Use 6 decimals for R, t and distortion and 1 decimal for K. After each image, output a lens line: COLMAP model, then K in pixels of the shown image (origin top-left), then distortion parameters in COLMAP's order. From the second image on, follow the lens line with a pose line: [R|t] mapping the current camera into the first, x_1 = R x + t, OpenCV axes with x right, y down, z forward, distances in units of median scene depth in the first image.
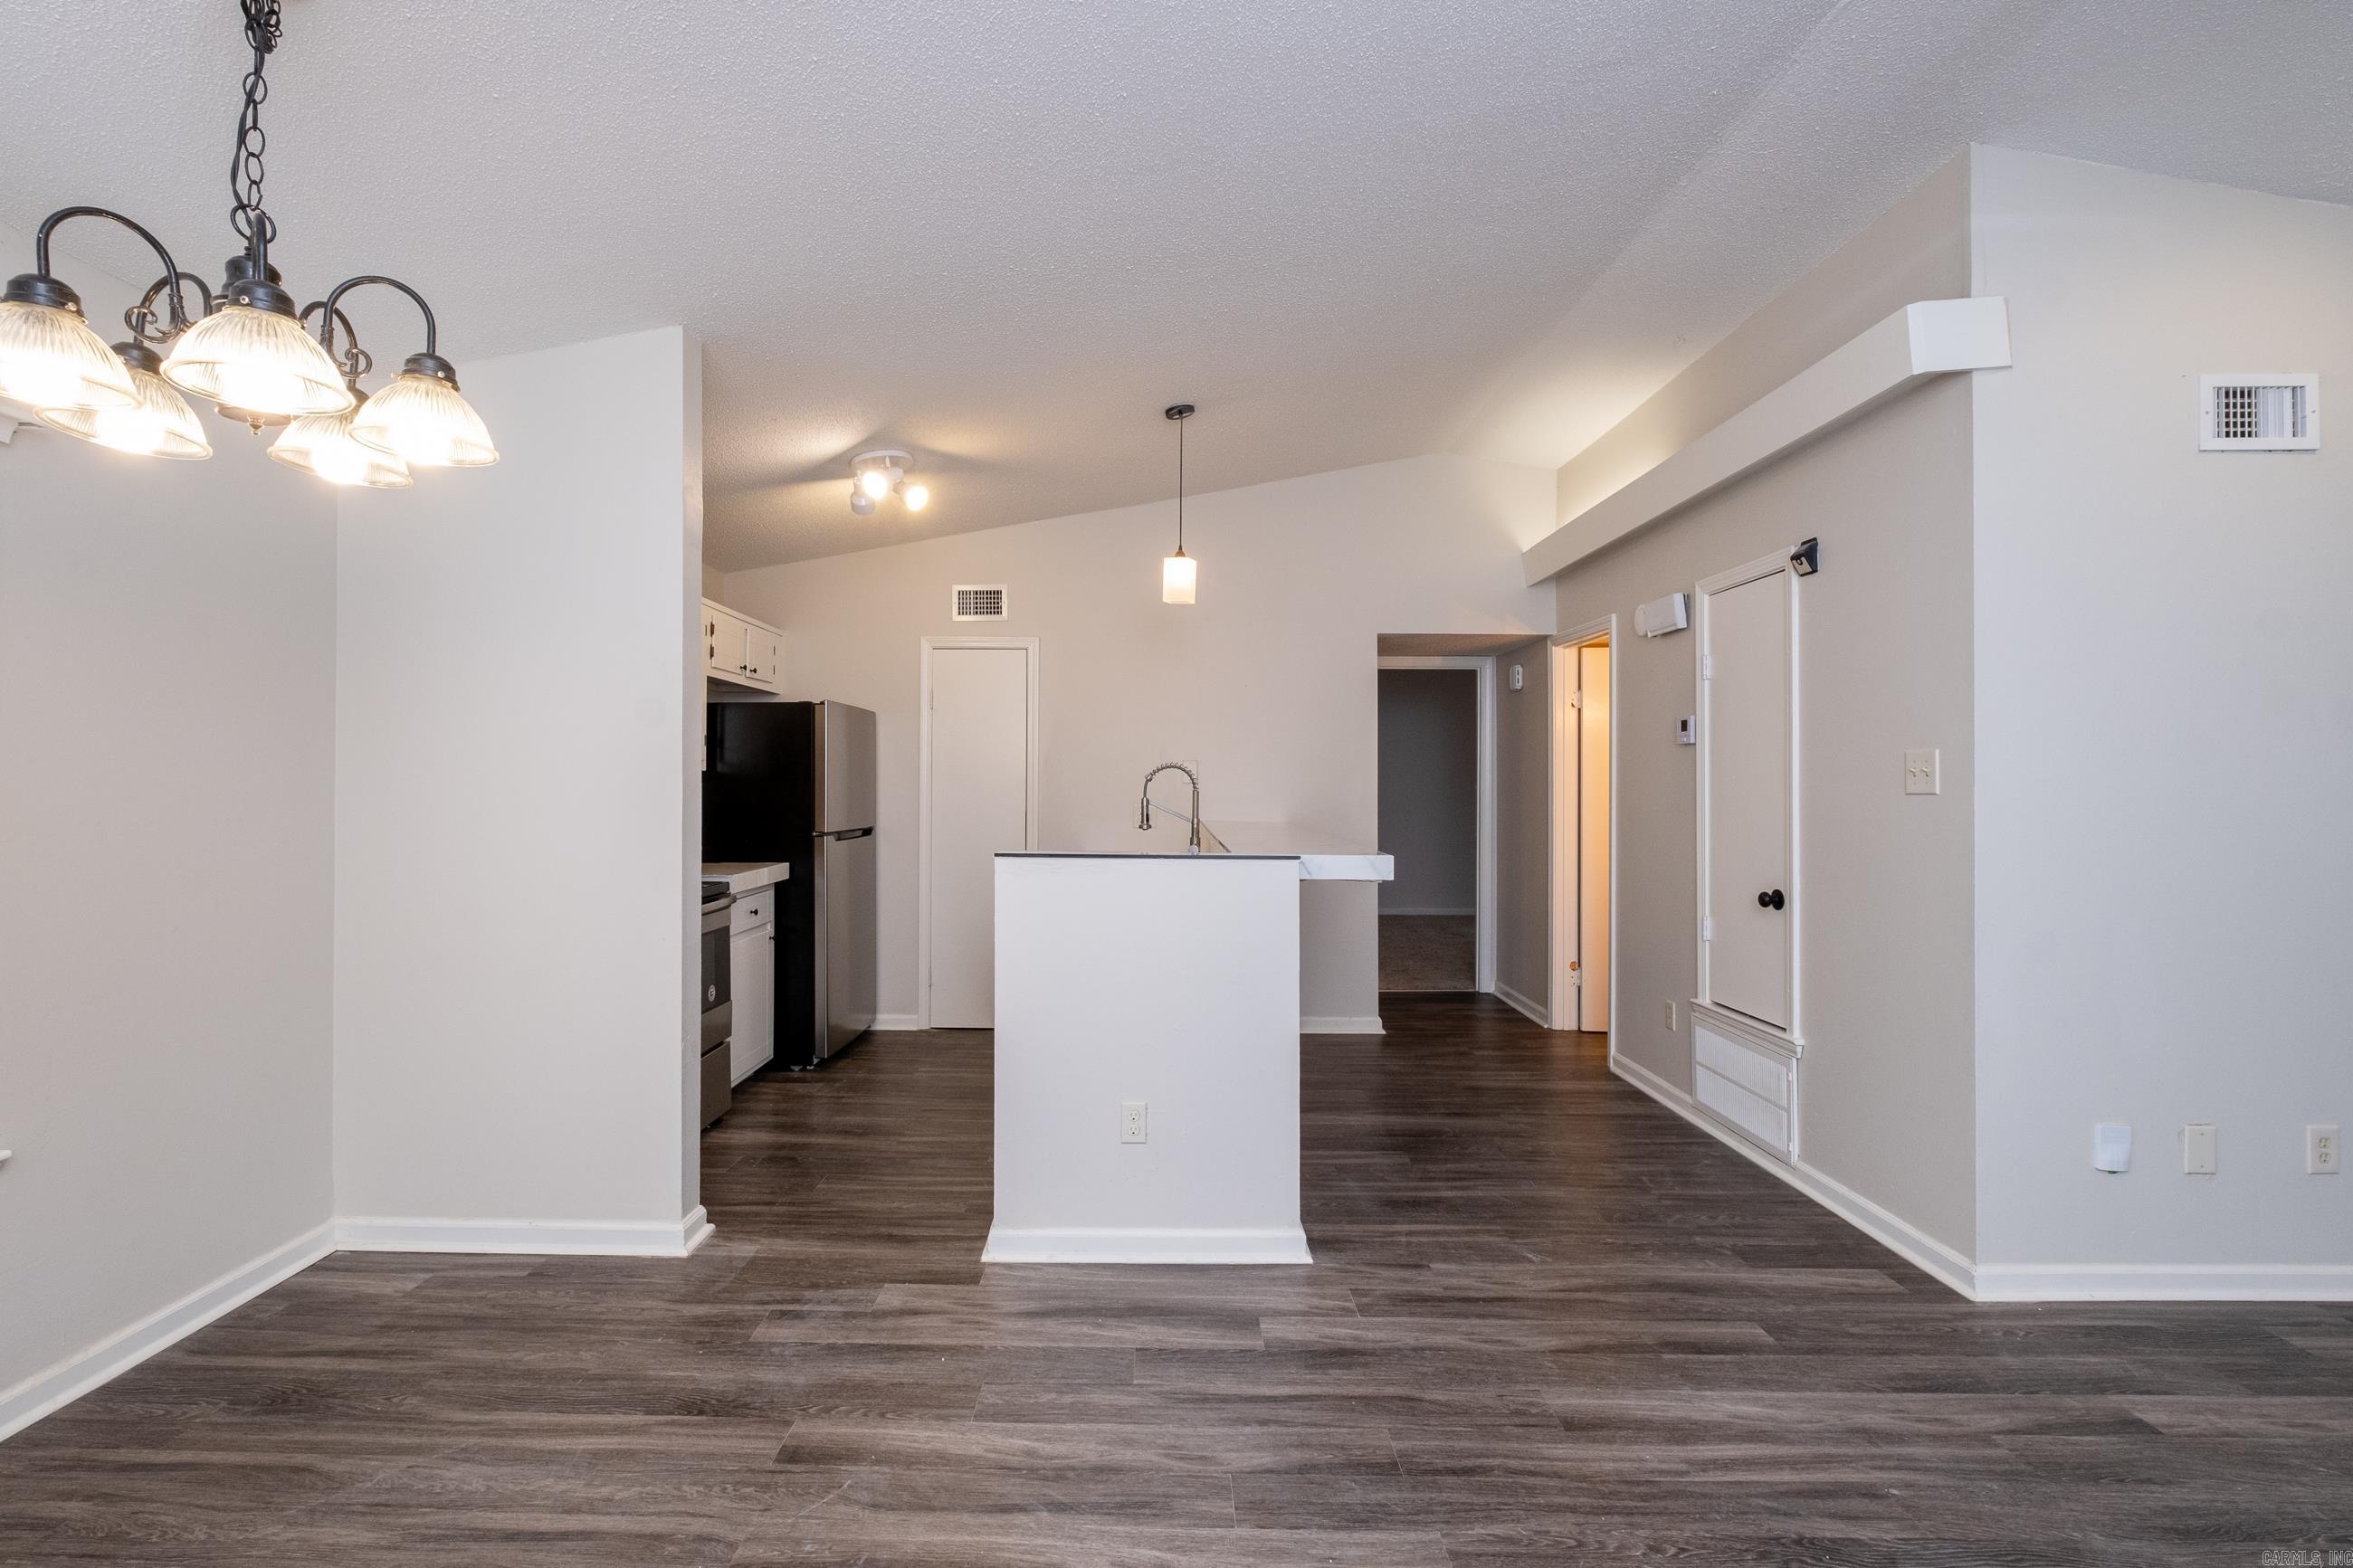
lens RADIAL K [[1048.0, 0, 1154.2], [0, 1048.0, 782.6], [0, 0, 1]] dist [-0.003149, -0.000914]
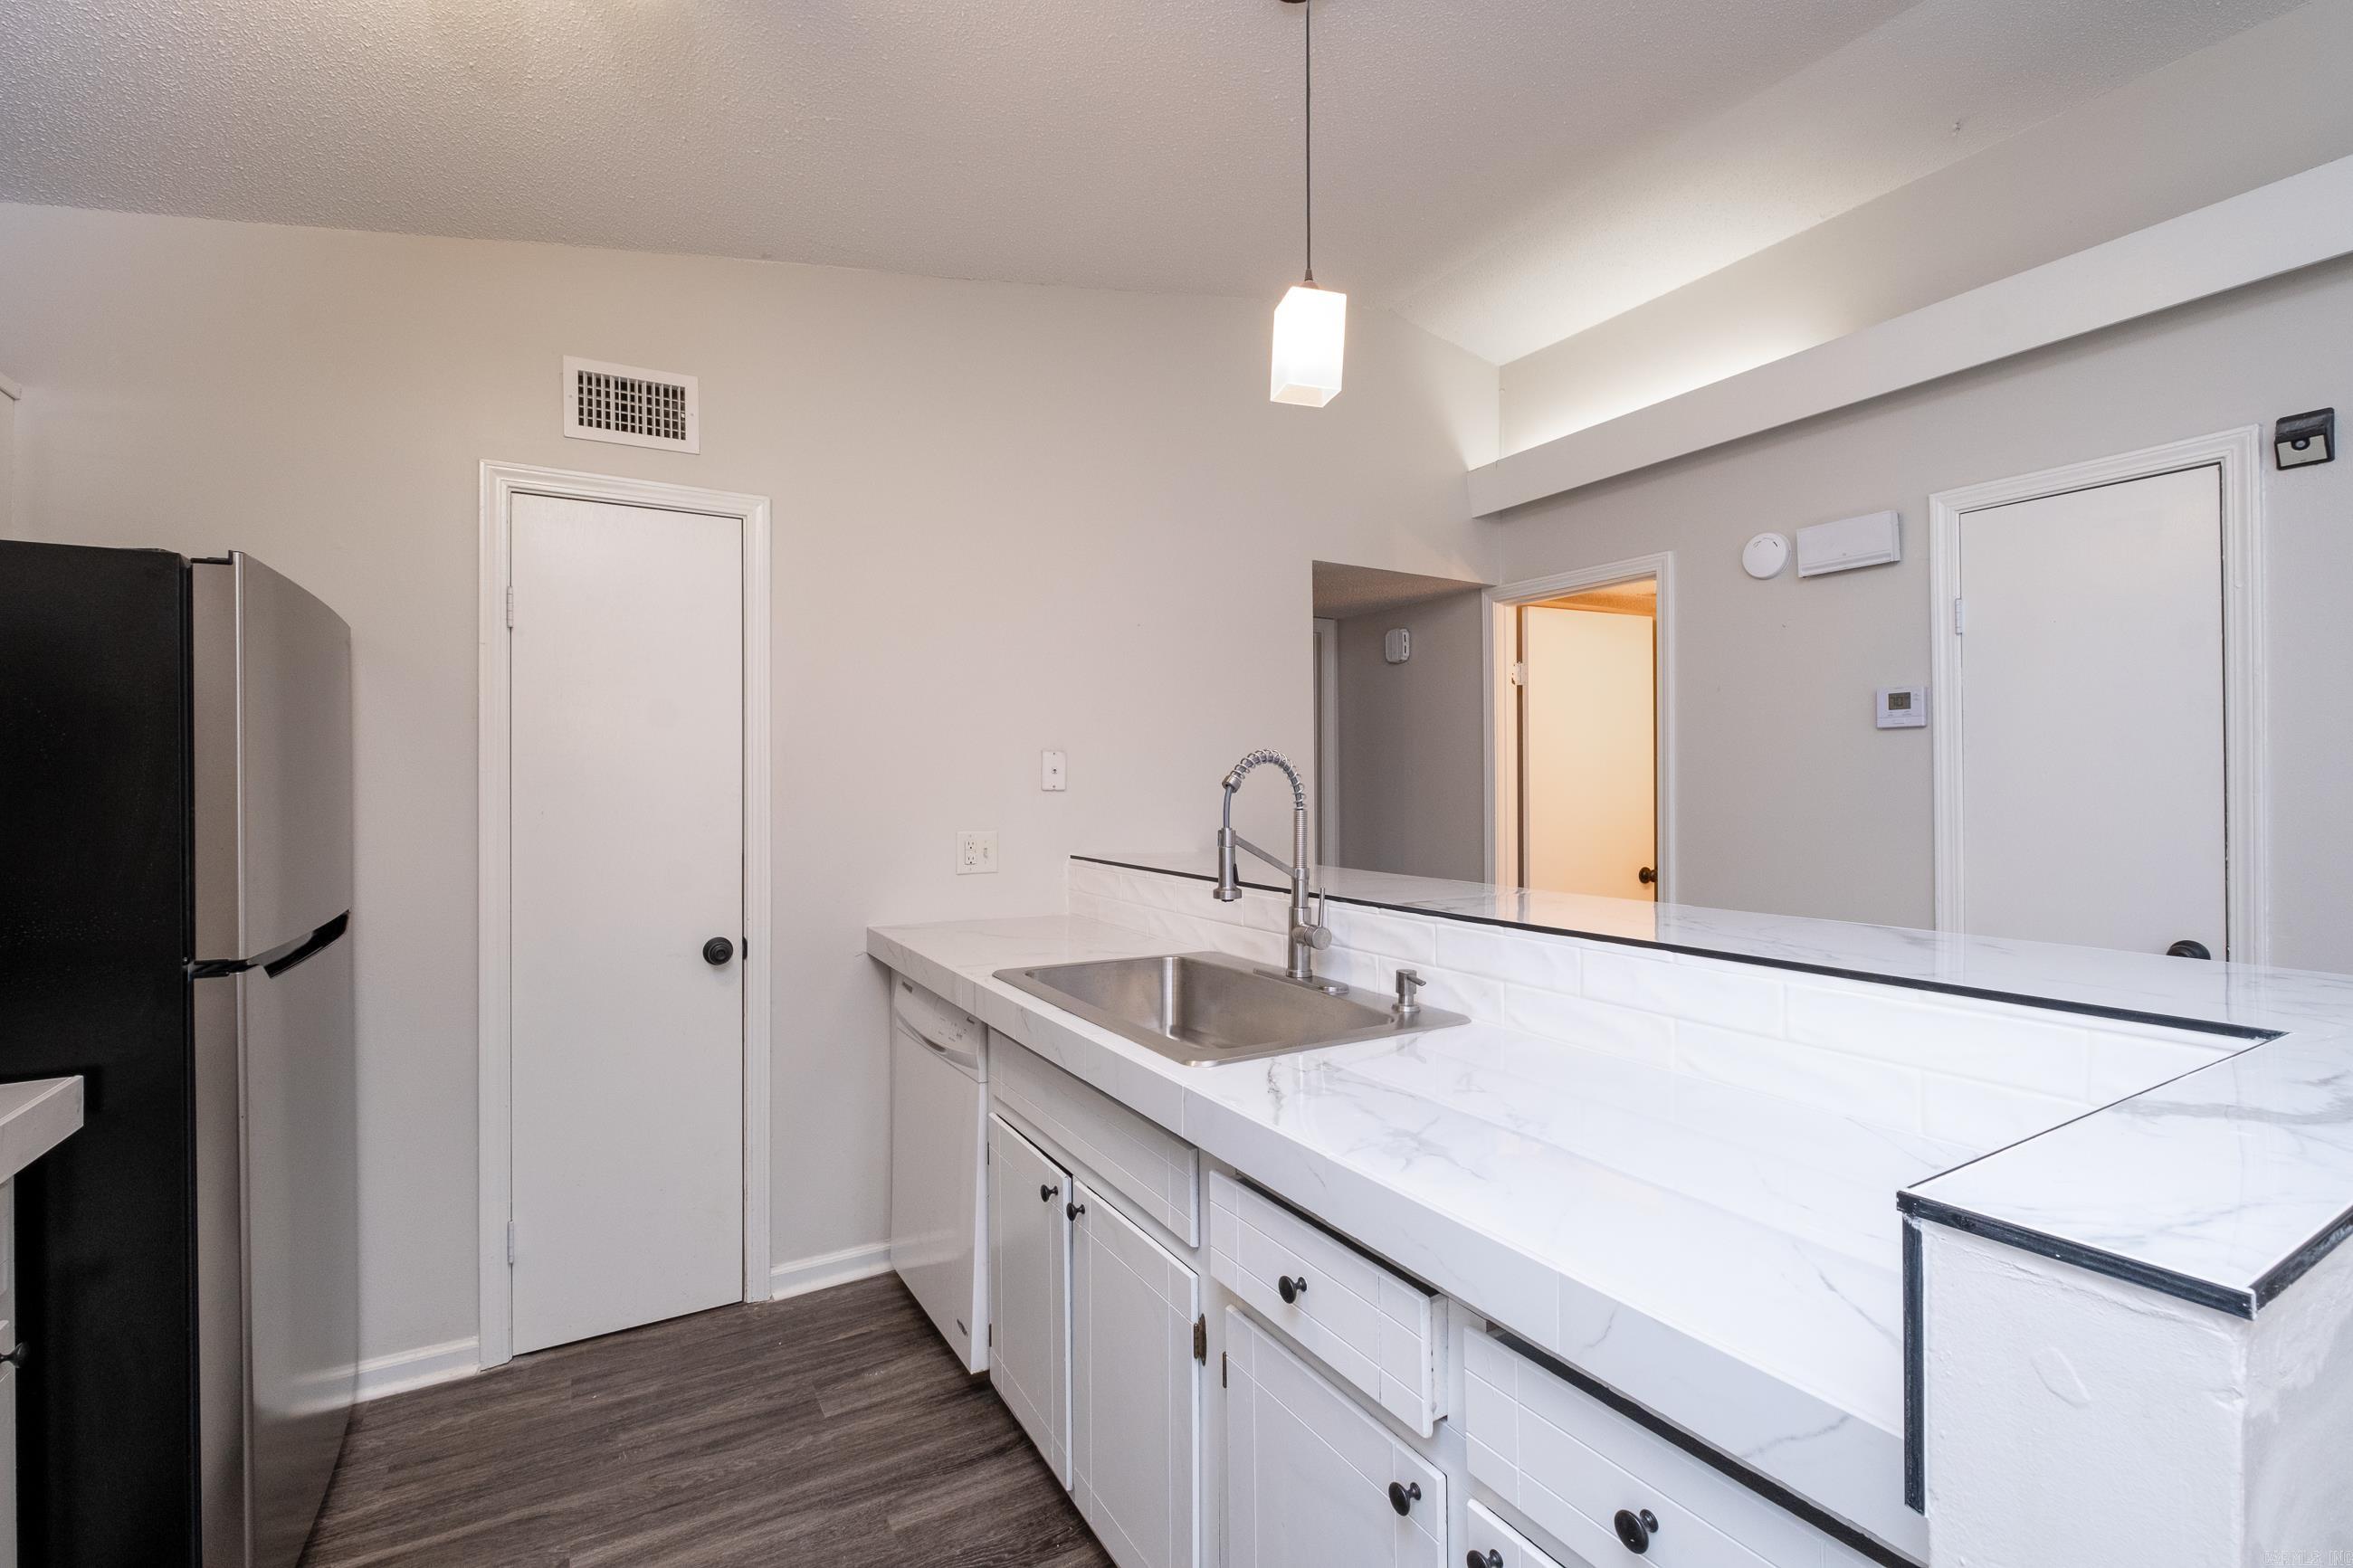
lens RADIAL K [[1028.1, 0, 1190.3], [0, 1028.1, 780.0], [0, 0, 1]] dist [-0.002575, -0.000321]
pose [[0.860248, -0.009237, 0.509792, -0.390850], [0.010667, 0.999943, 0.000118, -0.009468], [-0.509764, 0.005336, 0.860298, 1.013850]]
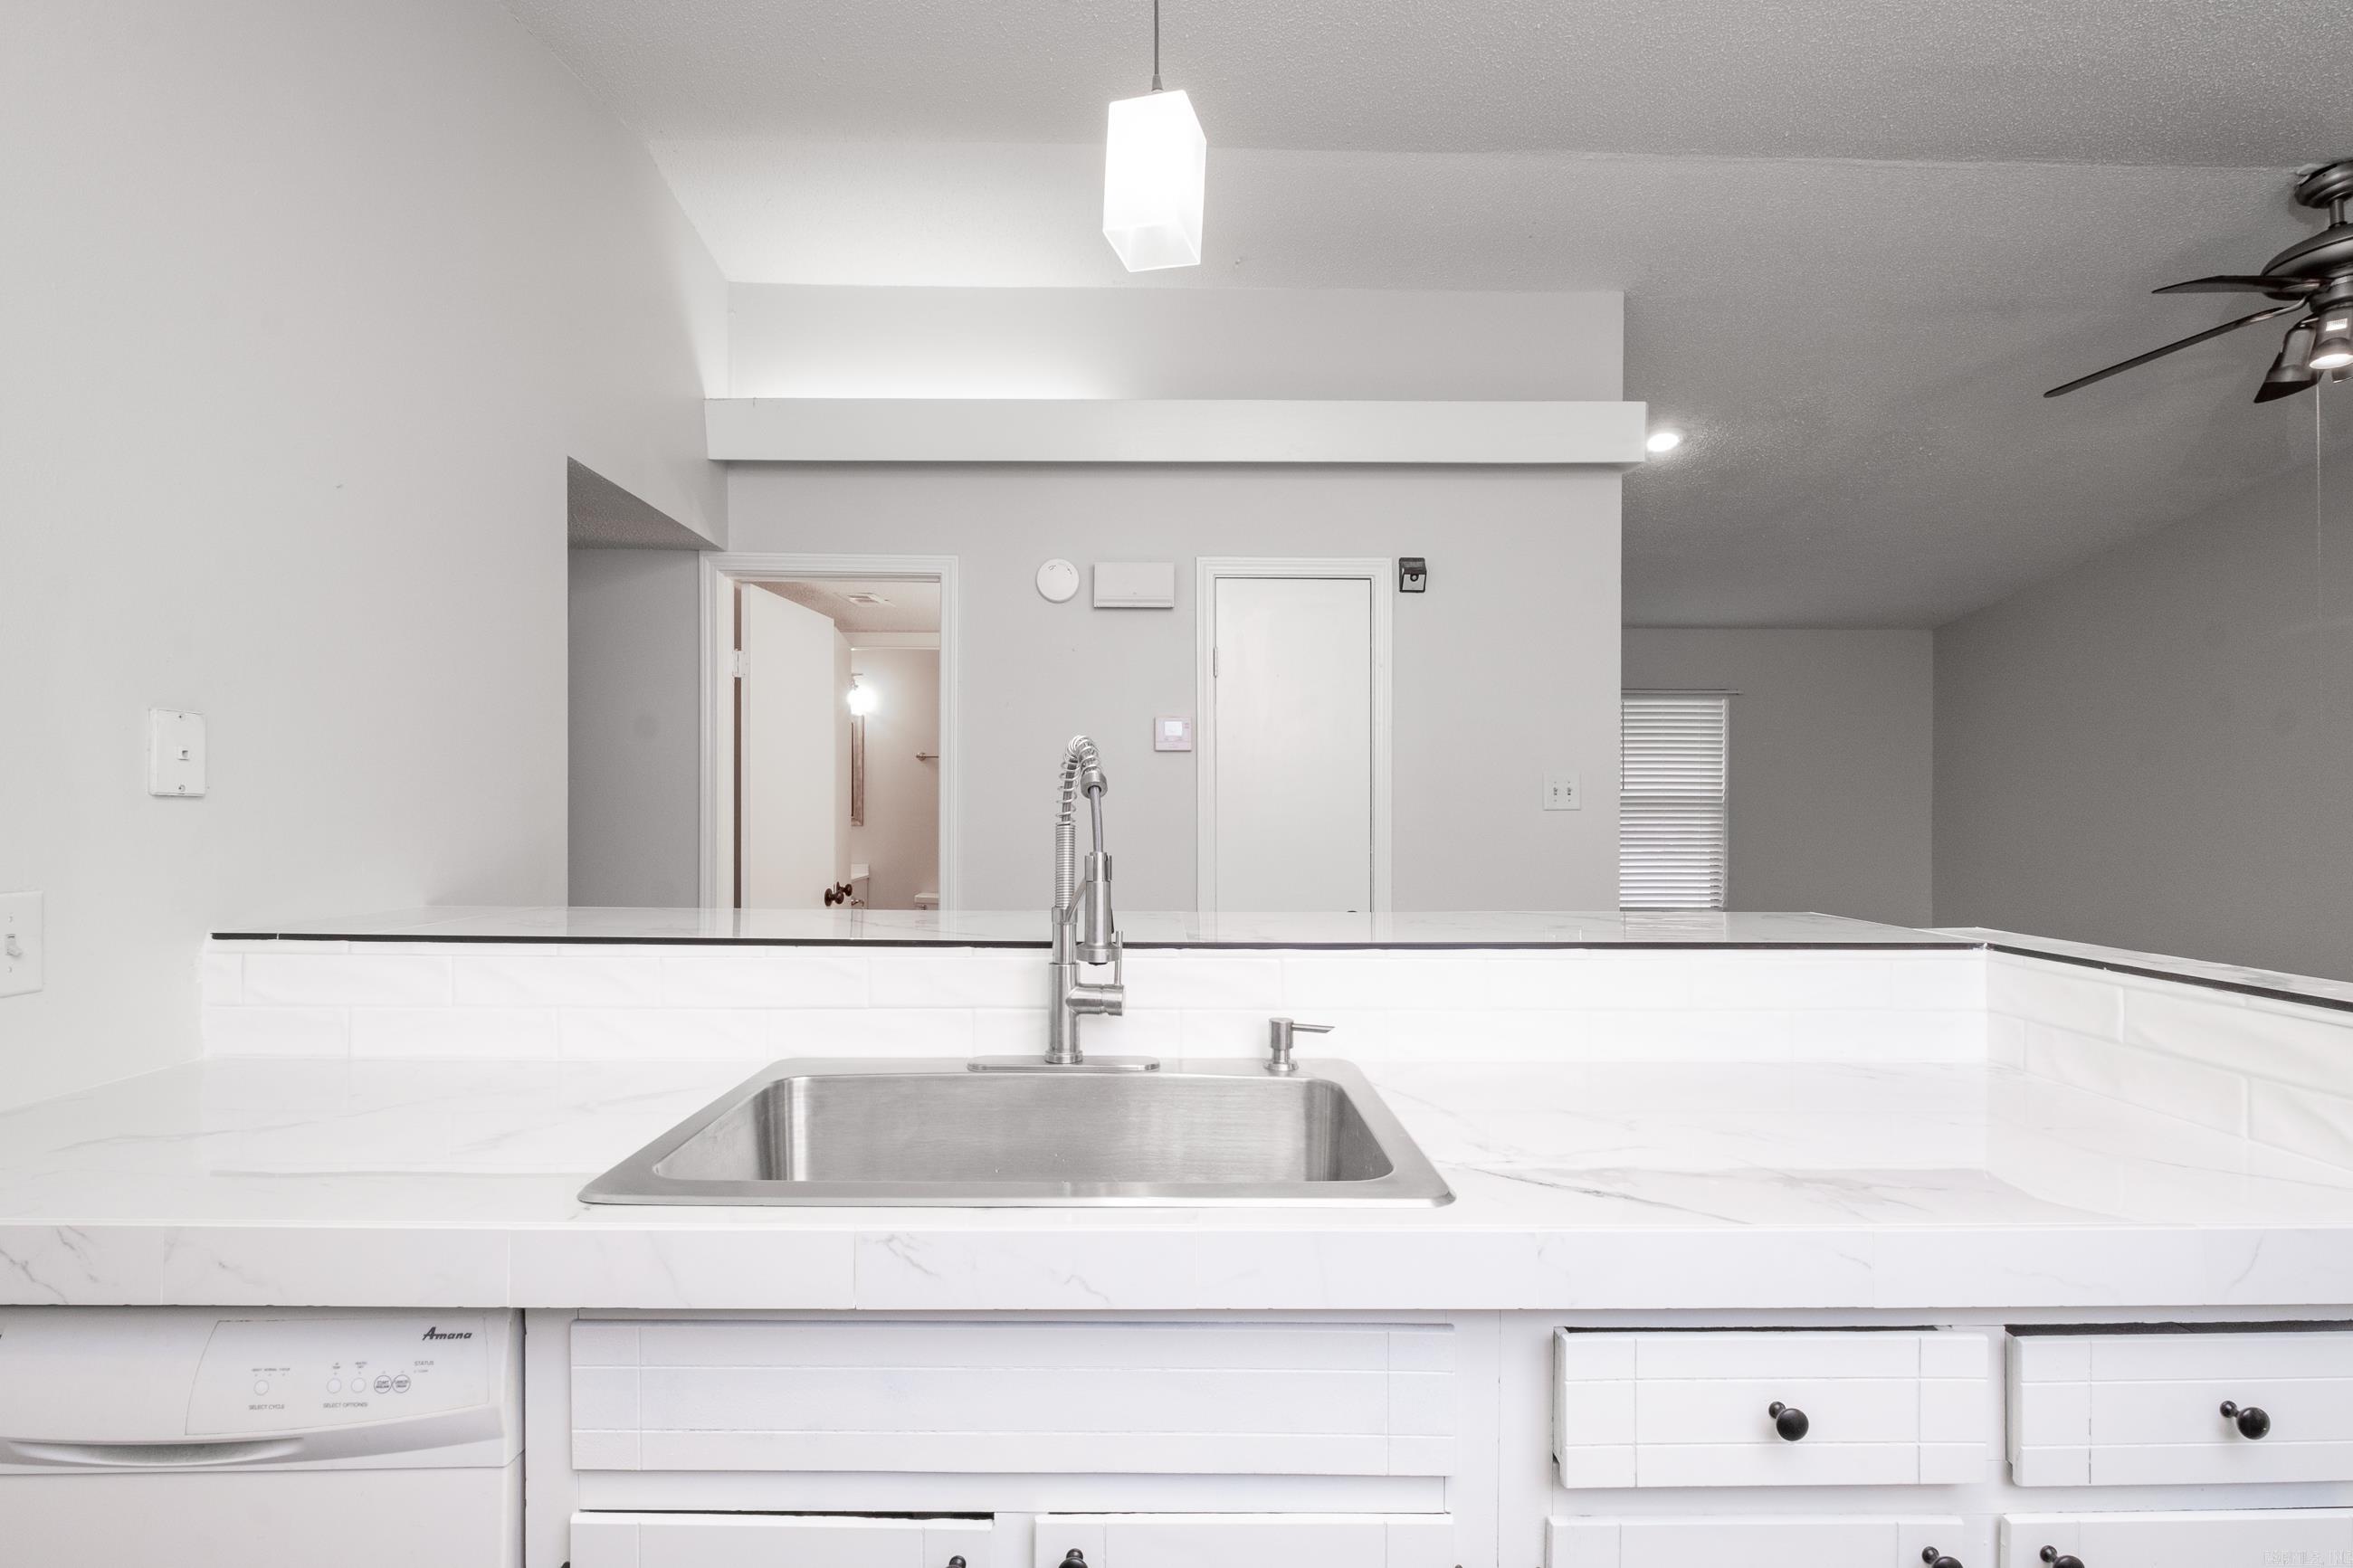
lens RADIAL K [[1040.3, 0, 1171.7], [0, 1040.3, 791.3], [0, 0, 1]] dist [-0.000253, -0.000048]
pose [[-0.010525, -0.002511, 0.999941, -0.484434], [-0.003281, 0.999992, 0.002476, -0.007531], [-0.999939, -0.003255, -0.010534, 1.575258]]
